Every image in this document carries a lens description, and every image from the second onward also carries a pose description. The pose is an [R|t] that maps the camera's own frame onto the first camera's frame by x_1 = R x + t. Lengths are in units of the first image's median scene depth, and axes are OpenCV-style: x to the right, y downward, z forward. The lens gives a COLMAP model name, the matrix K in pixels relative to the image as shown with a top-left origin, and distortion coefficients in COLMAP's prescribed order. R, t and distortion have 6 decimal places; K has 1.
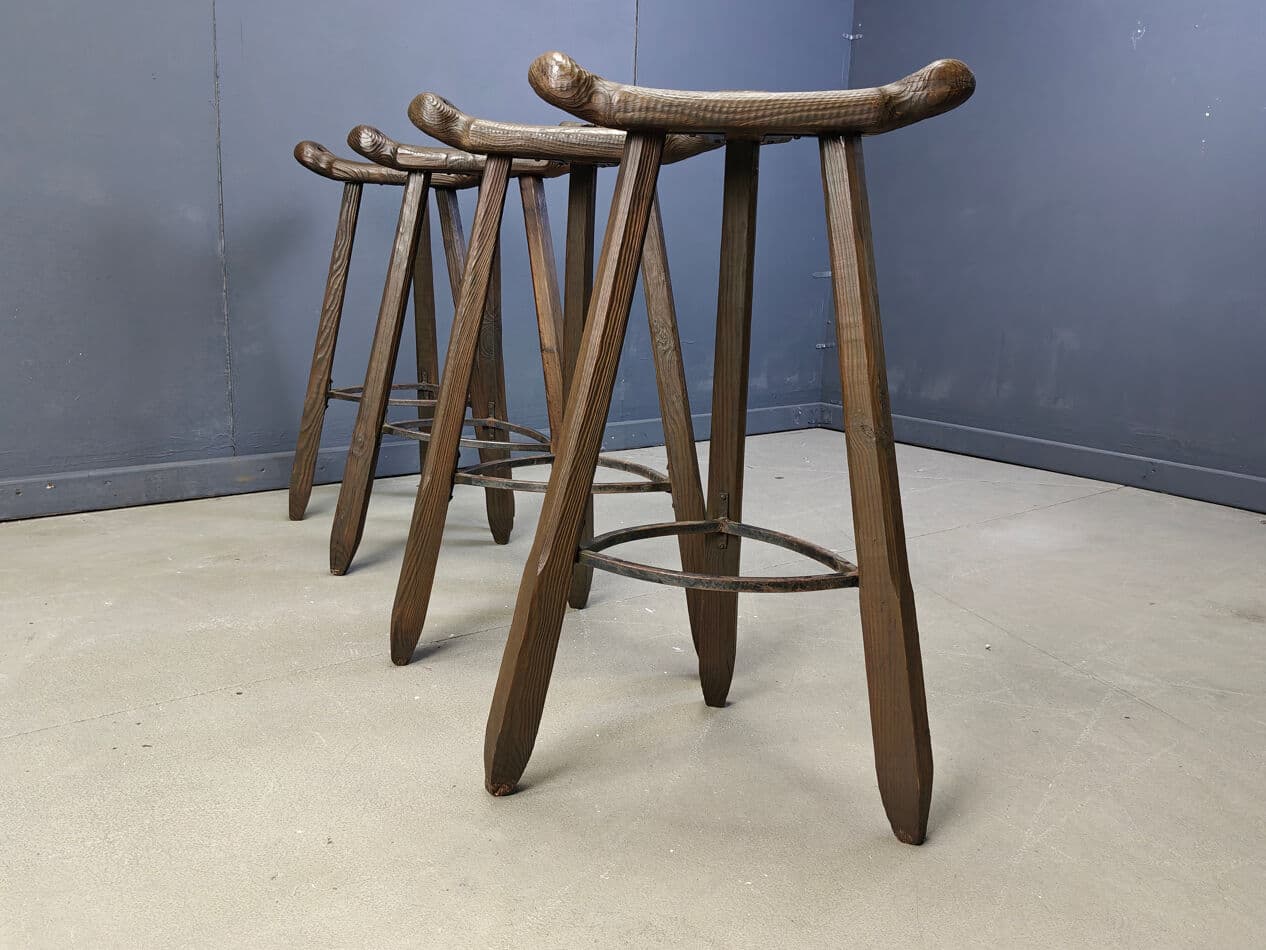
lens RADIAL K [[1045.4, 0, 633.0], [0, 1045.4, 475.0], [0, 0, 1]] dist [0.071477, -0.183491]
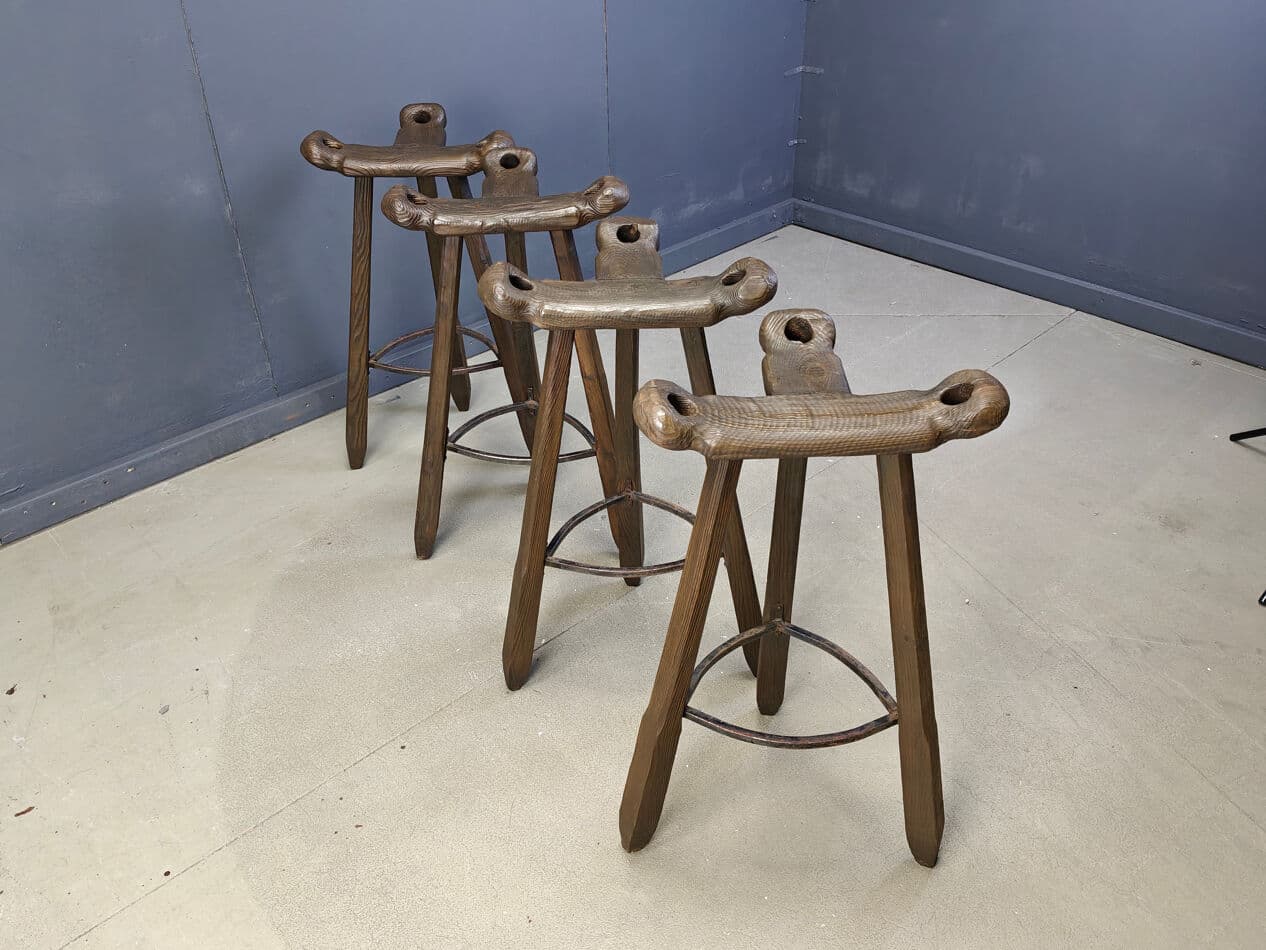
lens RADIAL K [[1015.1, 0, 638.8], [0, 1015.1, 477.2], [0, 0, 1]] dist [0.030046, -0.085886]
pose [[0.994812, -0.093051, 0.041108, -0.071032], [0.071415, 0.926607, 0.369187, -0.355773], [-0.072445, -0.364336, 0.928445, -0.037375]]
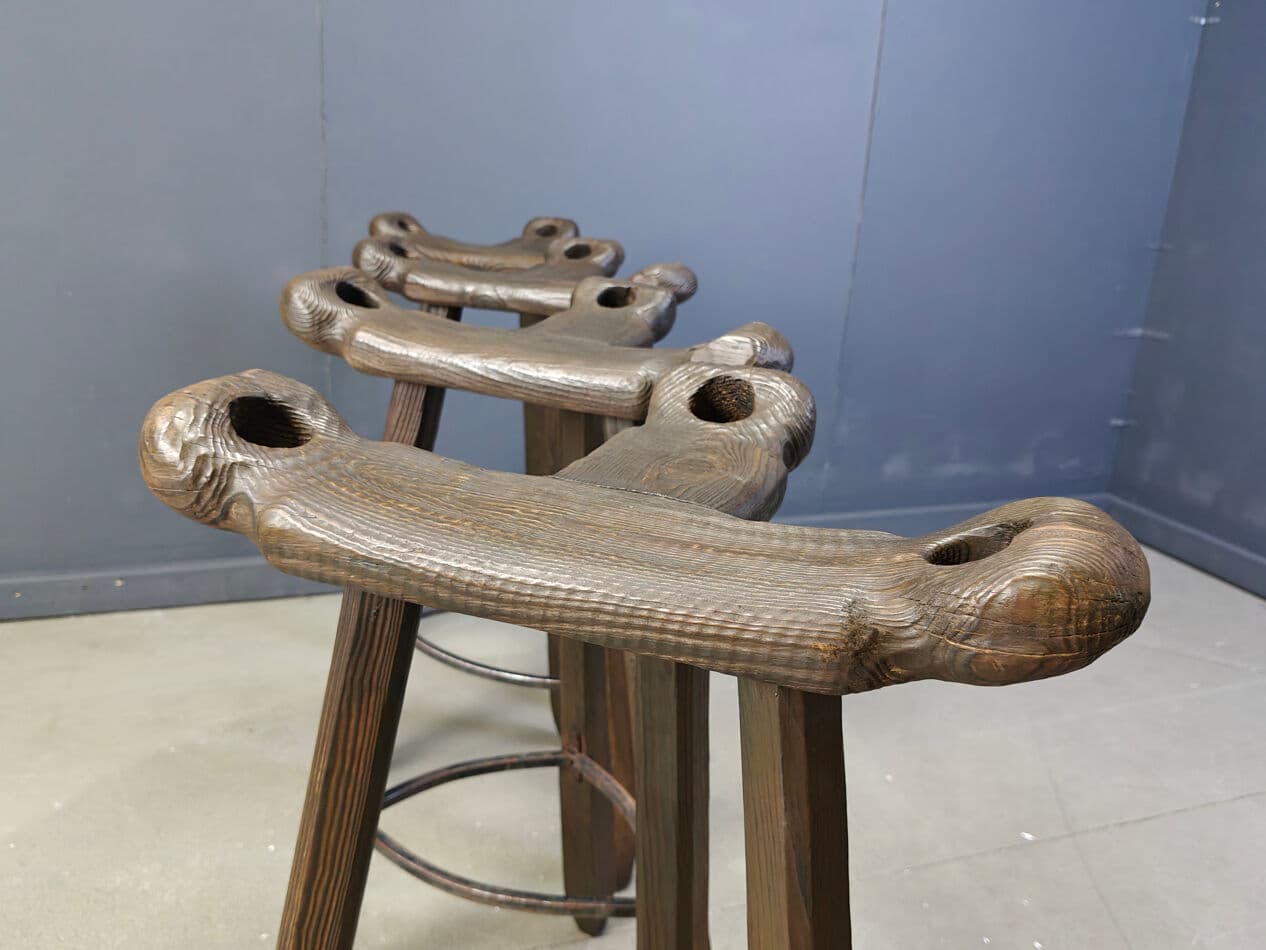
lens RADIAL K [[1038.5, 0, 633.0], [0, 1038.5, 475.0], [0, 0, 1]] dist [0.044726, -0.164660]
pose [[0.950526, 0.110762, -0.290229, 0.121812], [-0.092122, 0.992753, 0.077163, -0.200678], [0.296673, -0.046608, 0.953841, 0.292512]]
